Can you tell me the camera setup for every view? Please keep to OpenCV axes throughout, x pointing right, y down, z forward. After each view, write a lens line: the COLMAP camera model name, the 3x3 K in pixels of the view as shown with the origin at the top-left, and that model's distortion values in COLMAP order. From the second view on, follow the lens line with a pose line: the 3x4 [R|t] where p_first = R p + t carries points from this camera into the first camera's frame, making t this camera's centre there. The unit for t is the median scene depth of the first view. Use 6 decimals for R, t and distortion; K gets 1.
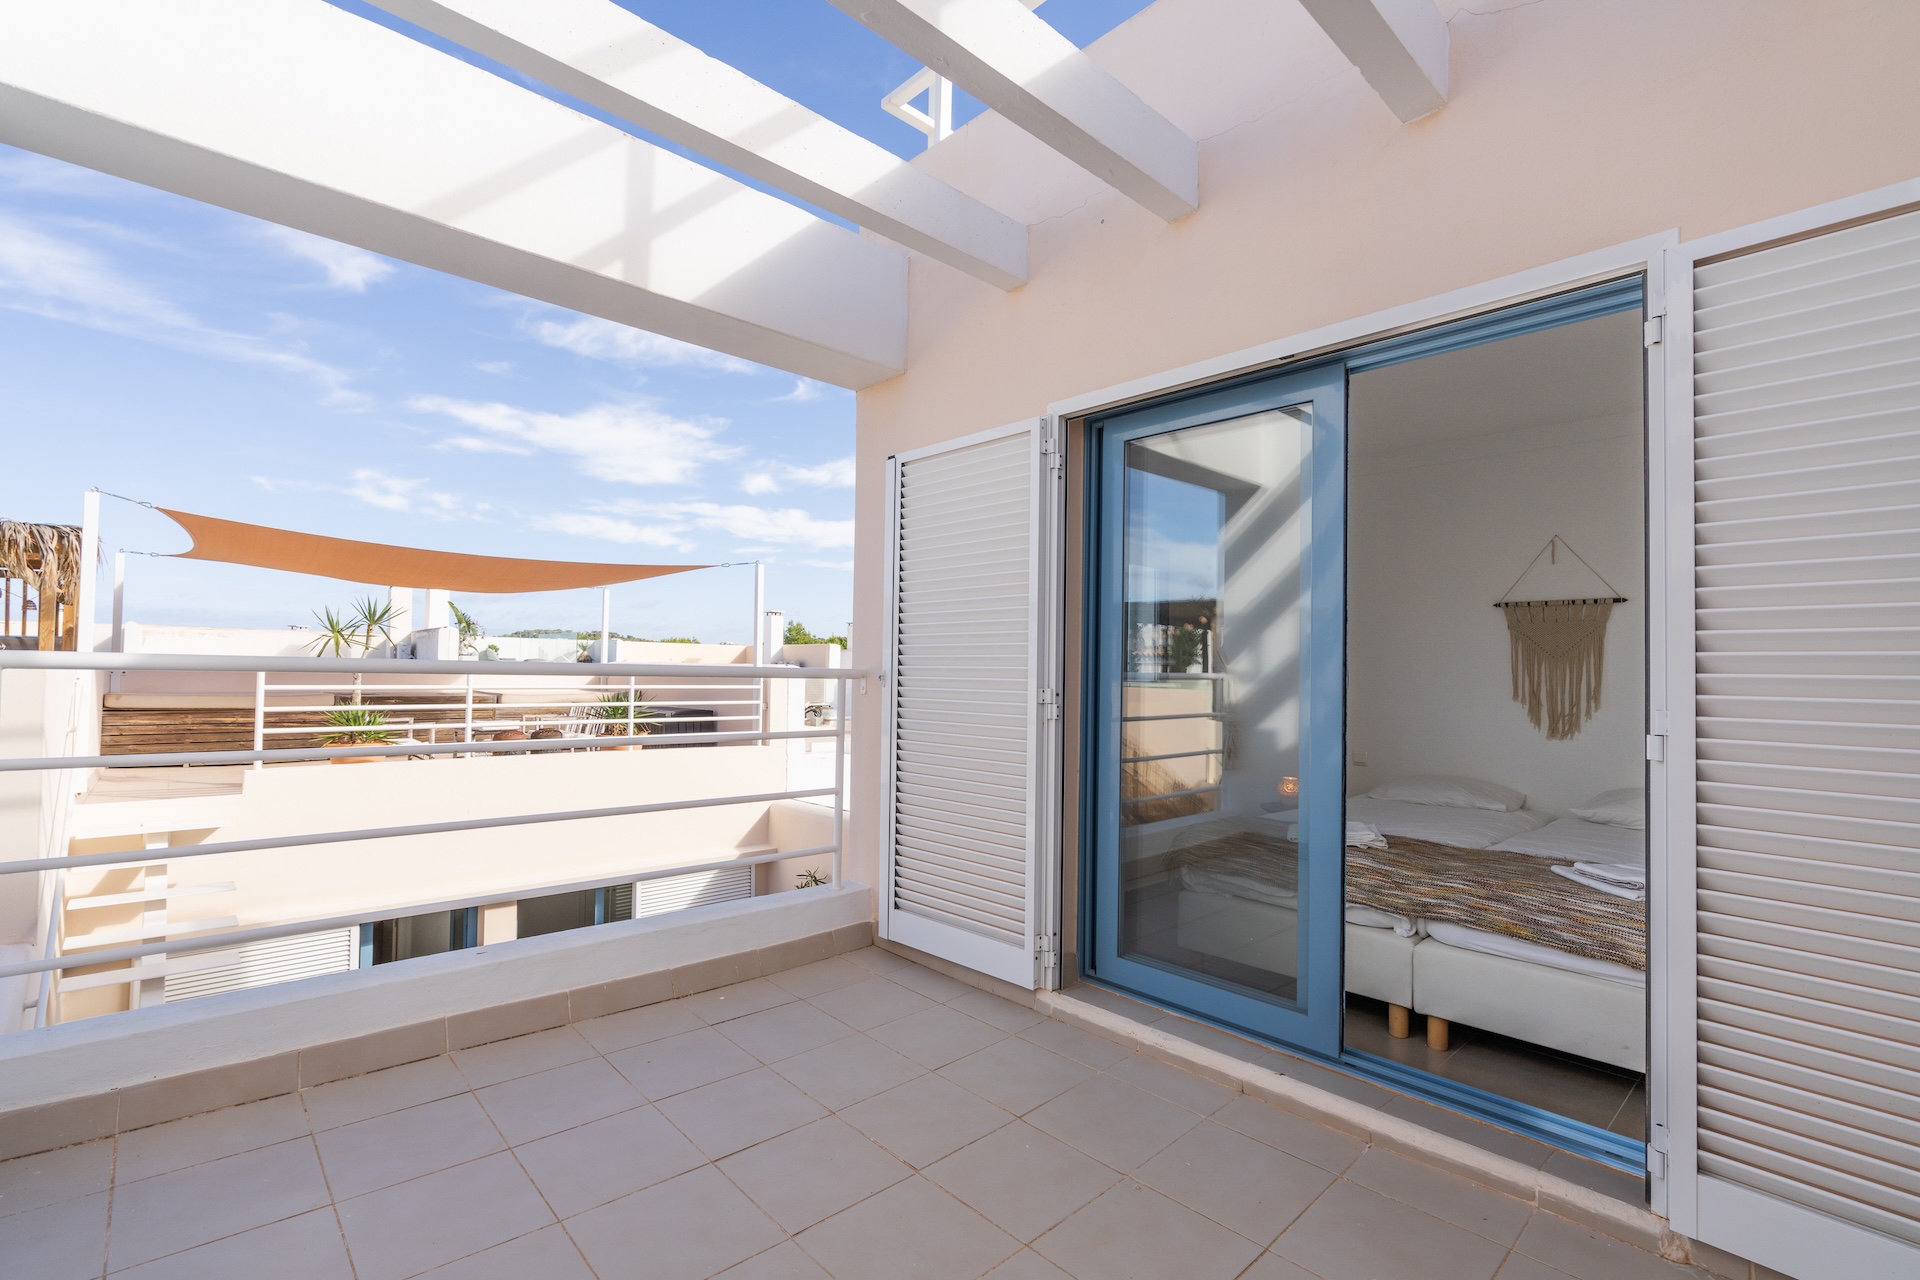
lens RADIAL K [[868.5, 0, 965.0], [0, 868.5, 650.3], [0, 0, 1]] dist [0.016464, -0.000041]
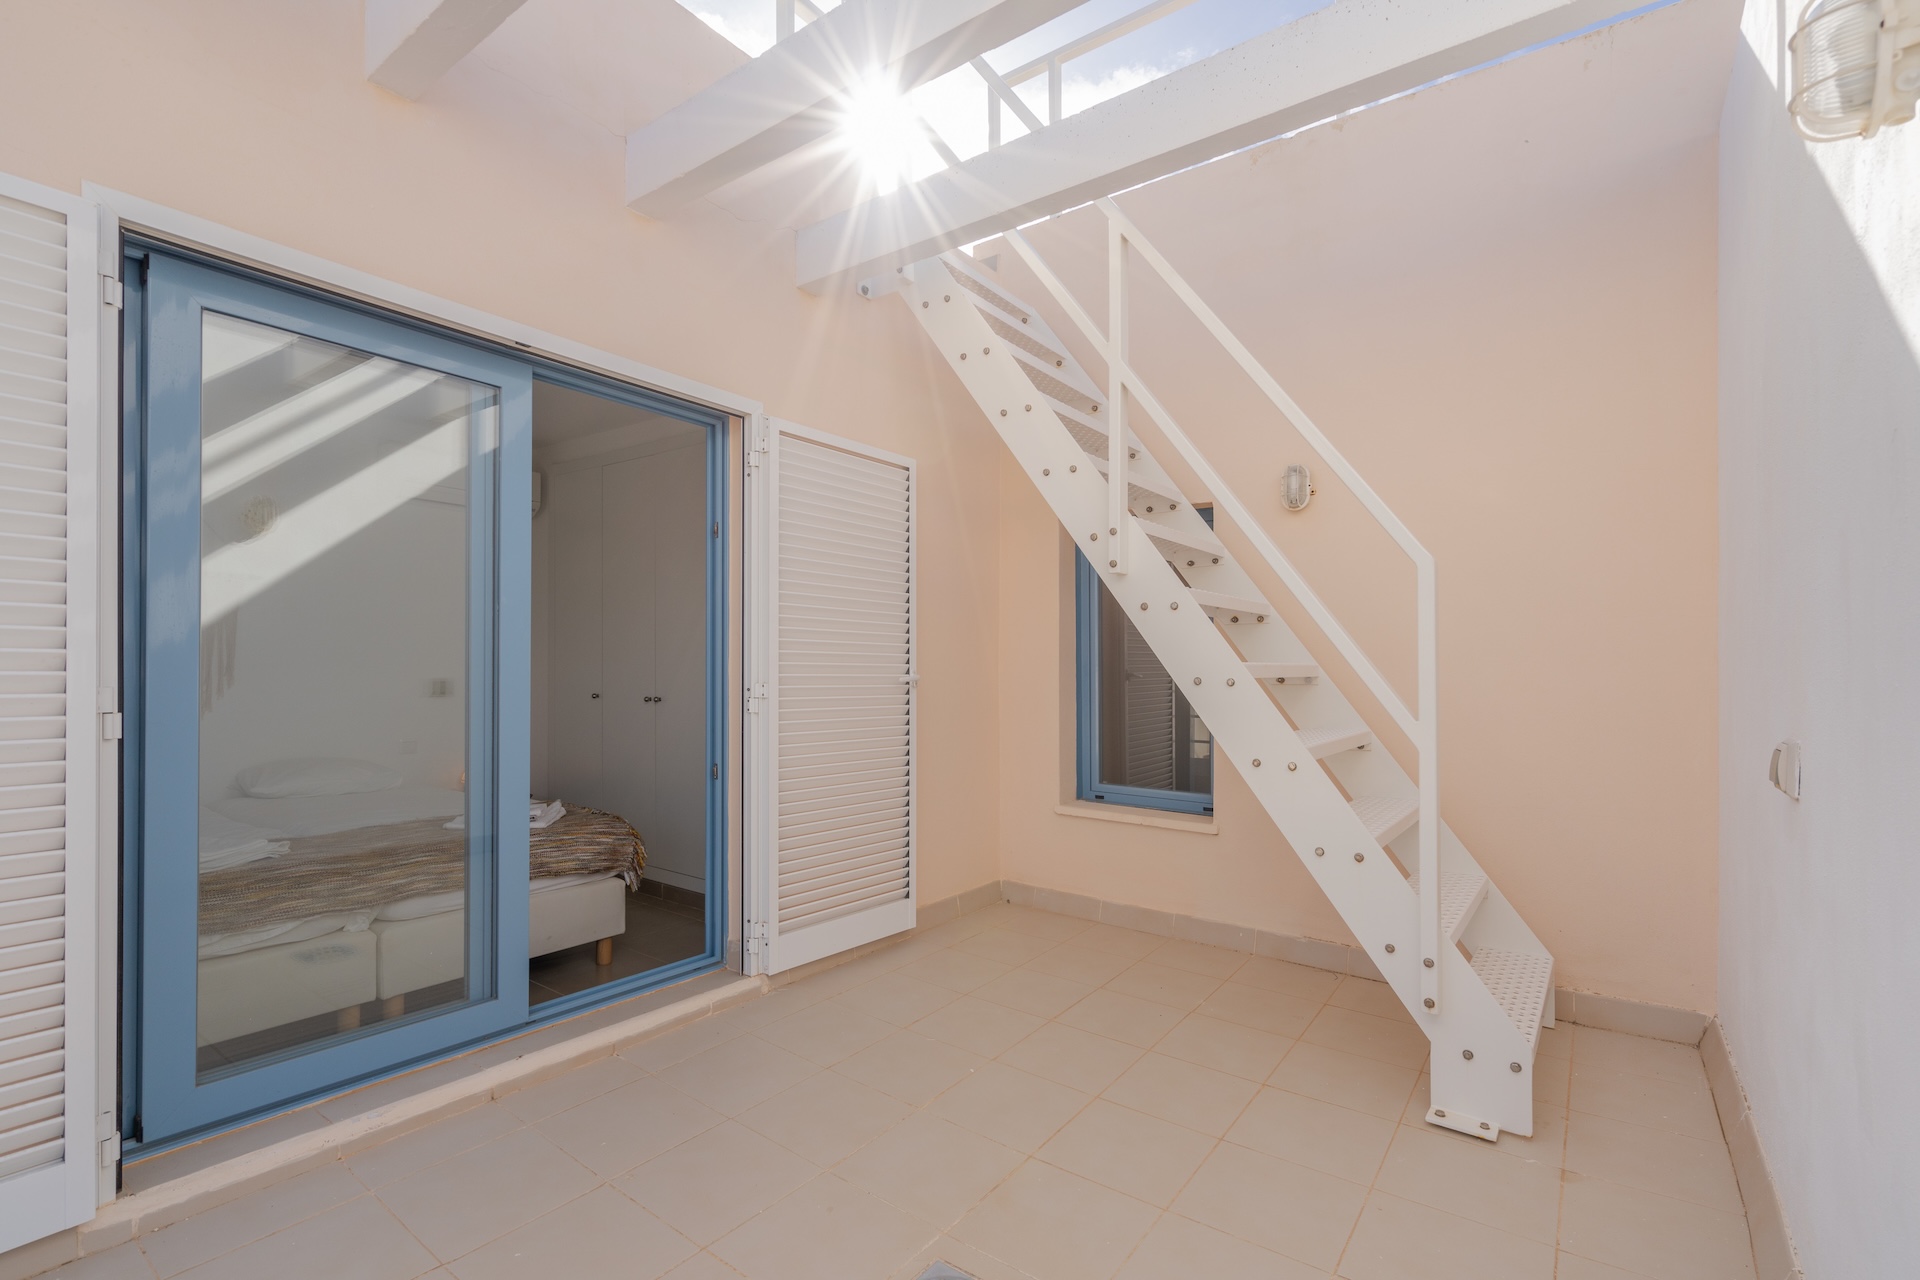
lens RADIAL K [[868.5, 0, 965.0], [0, 868.5, 650.3], [0, 0, 1]] dist [0.016464, -0.000041]
pose [[-0.175809, 0.000964, 0.984424, -0.637268], [-0.043780, 0.999002, -0.008797, -0.000464], [-0.983450, -0.044644, -0.175591, 0.602791]]
